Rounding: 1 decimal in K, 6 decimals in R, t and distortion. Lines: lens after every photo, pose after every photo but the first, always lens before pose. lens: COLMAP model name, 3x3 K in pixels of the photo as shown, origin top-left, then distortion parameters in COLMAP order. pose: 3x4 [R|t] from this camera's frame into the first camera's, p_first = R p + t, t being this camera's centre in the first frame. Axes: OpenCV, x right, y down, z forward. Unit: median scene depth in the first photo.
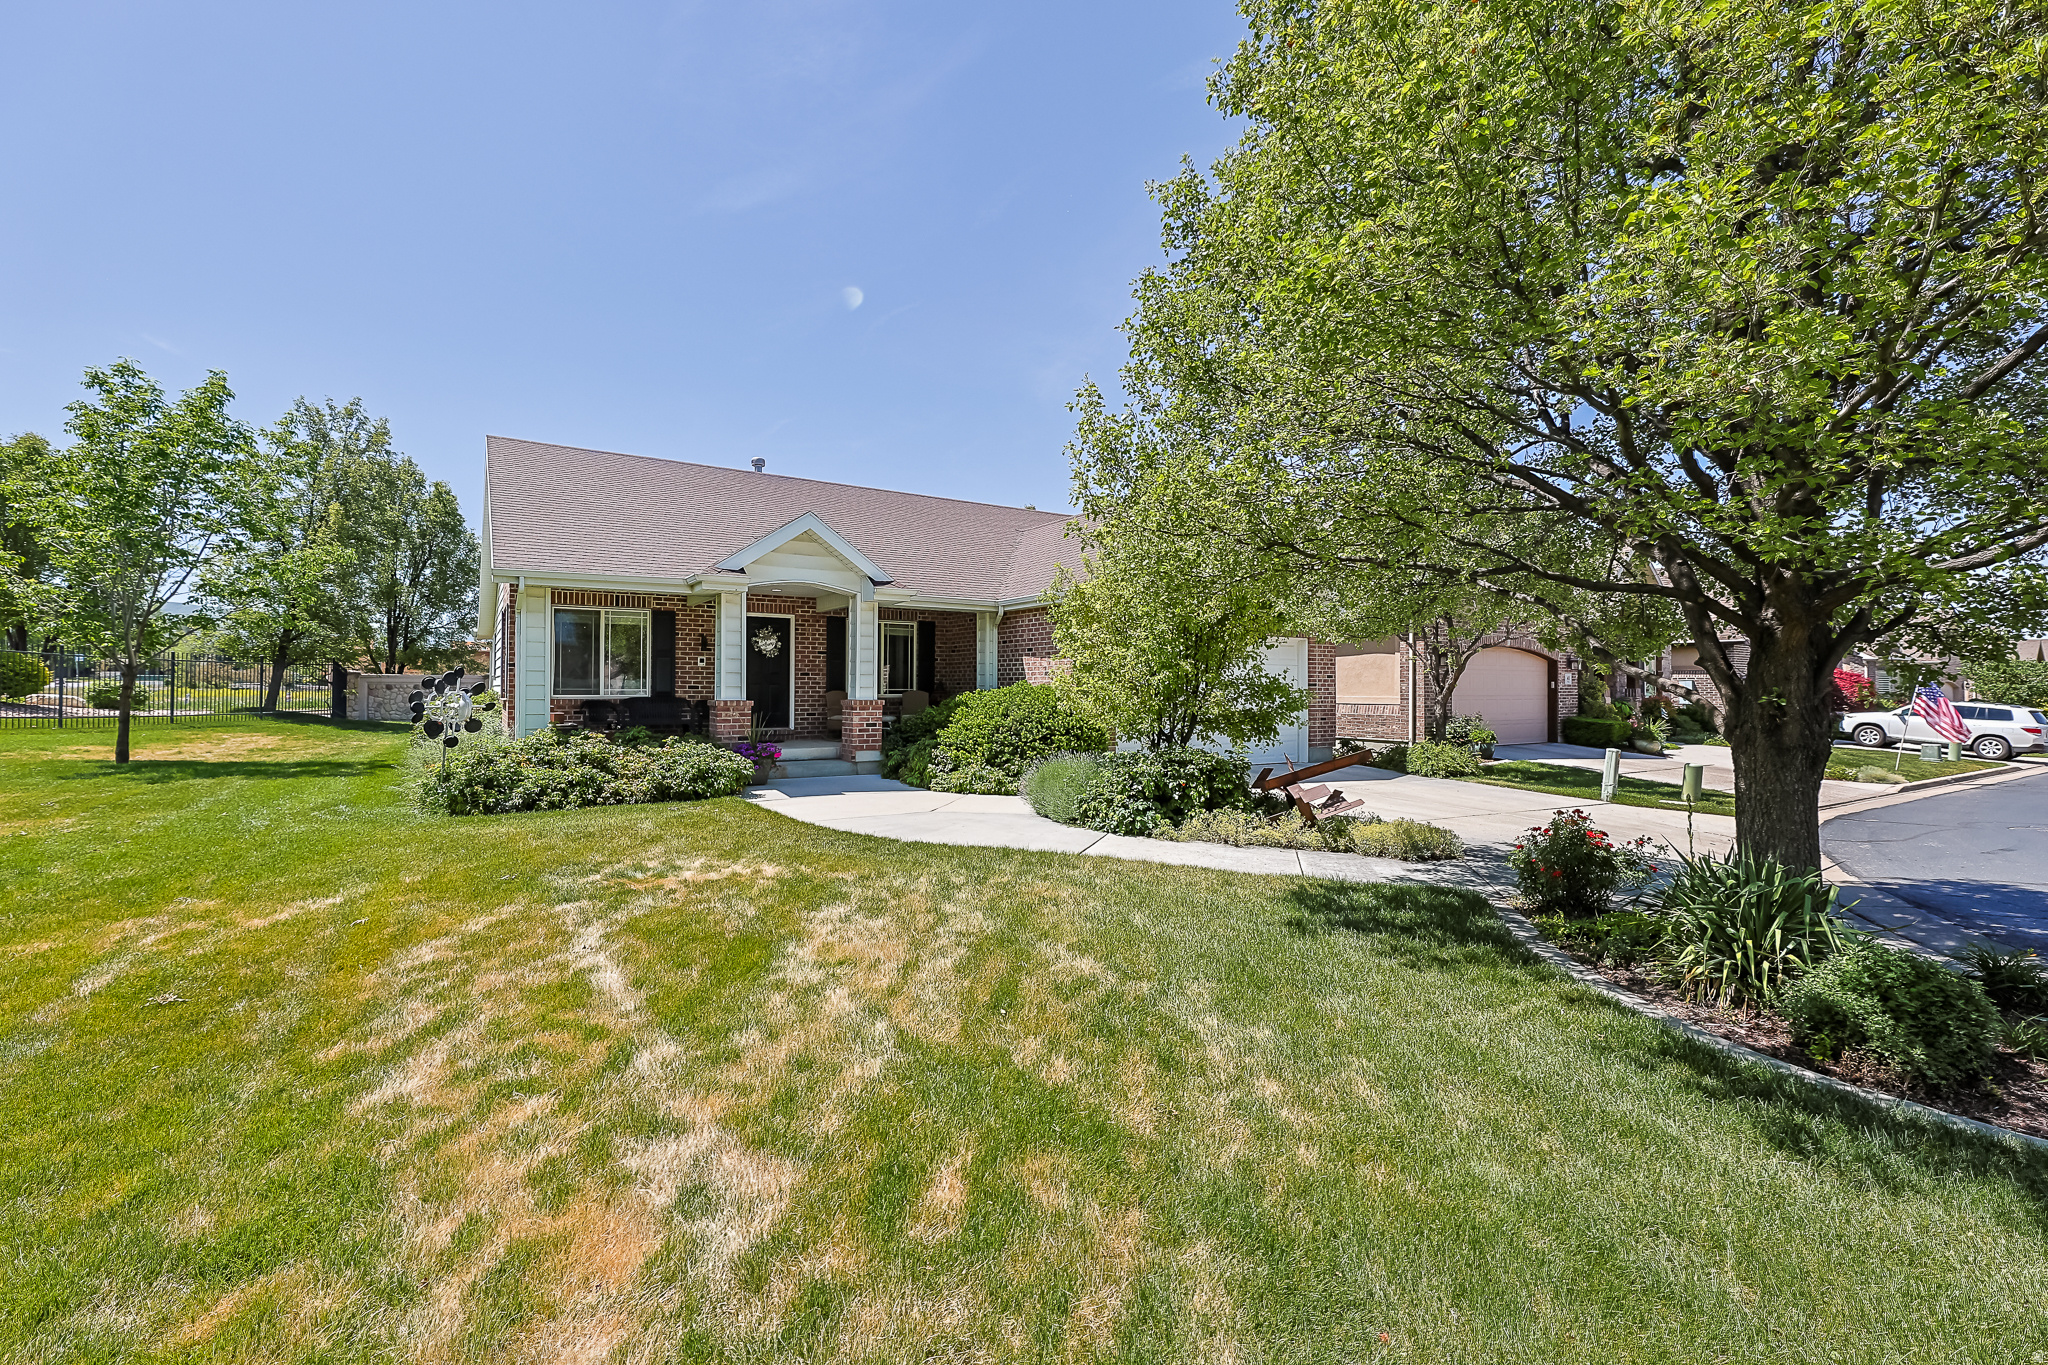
lens RADIAL K [[848.2, 0, 1027.7], [0, 848.2, 690.0], [0, 0, 1]] dist [-0.001803, -0.001983]
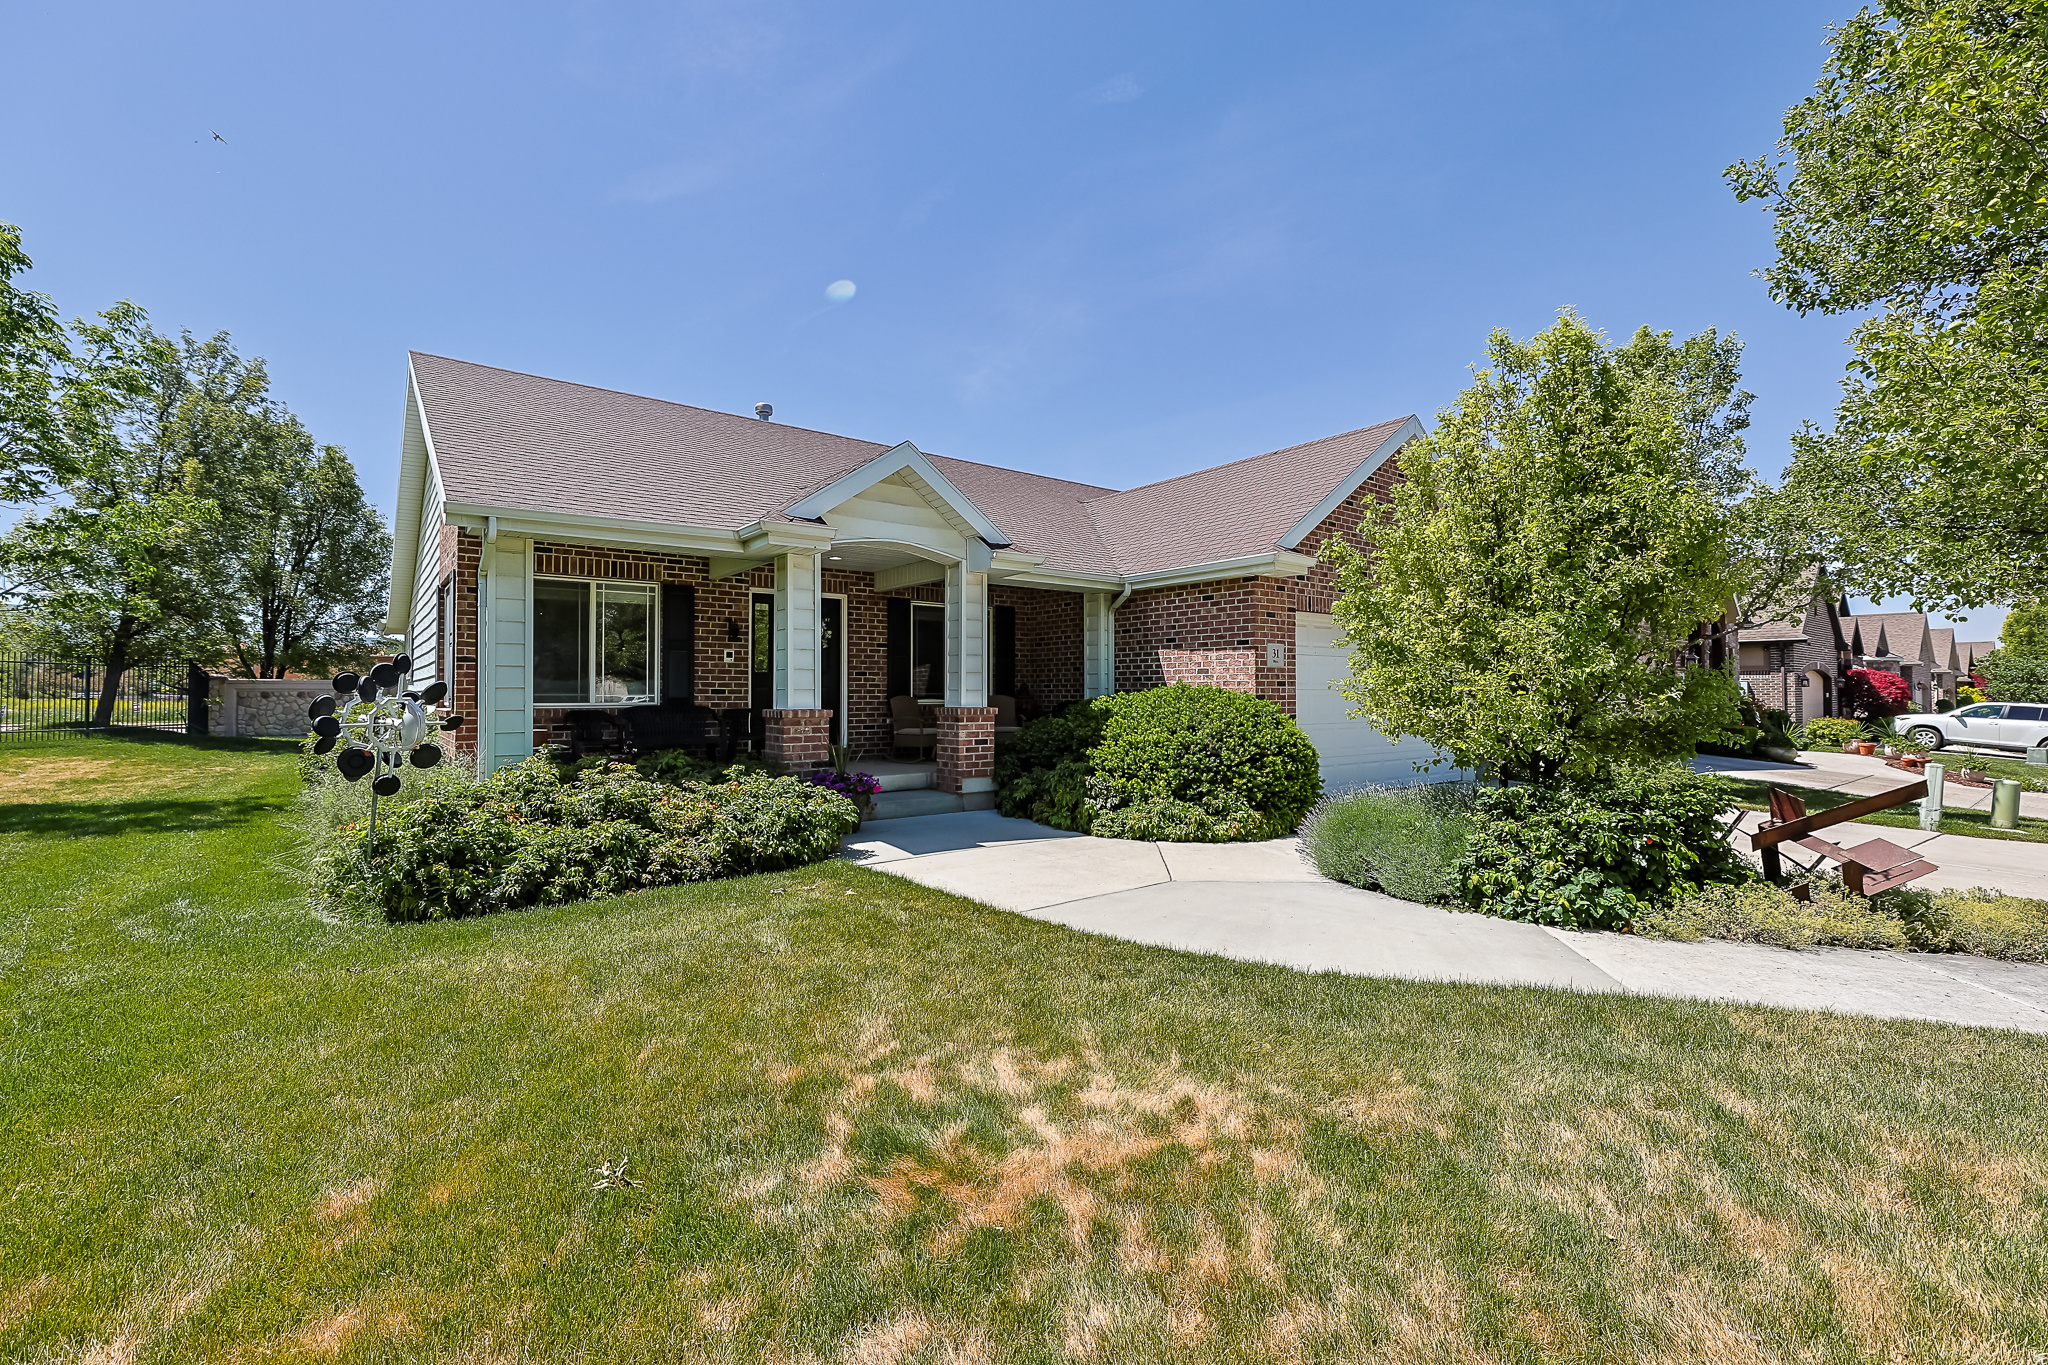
lens RADIAL K [[848.2, 0, 1021.7], [0, 848.2, 688.5], [0, 0, 1]] dist [-0.001803, -0.001983]
pose [[0.996384, -0.004325, 0.084859, -0.211145], [0.005086, 0.999949, -0.008751, 0.001824], [-0.084817, 0.009151, 0.996355, 0.274960]]
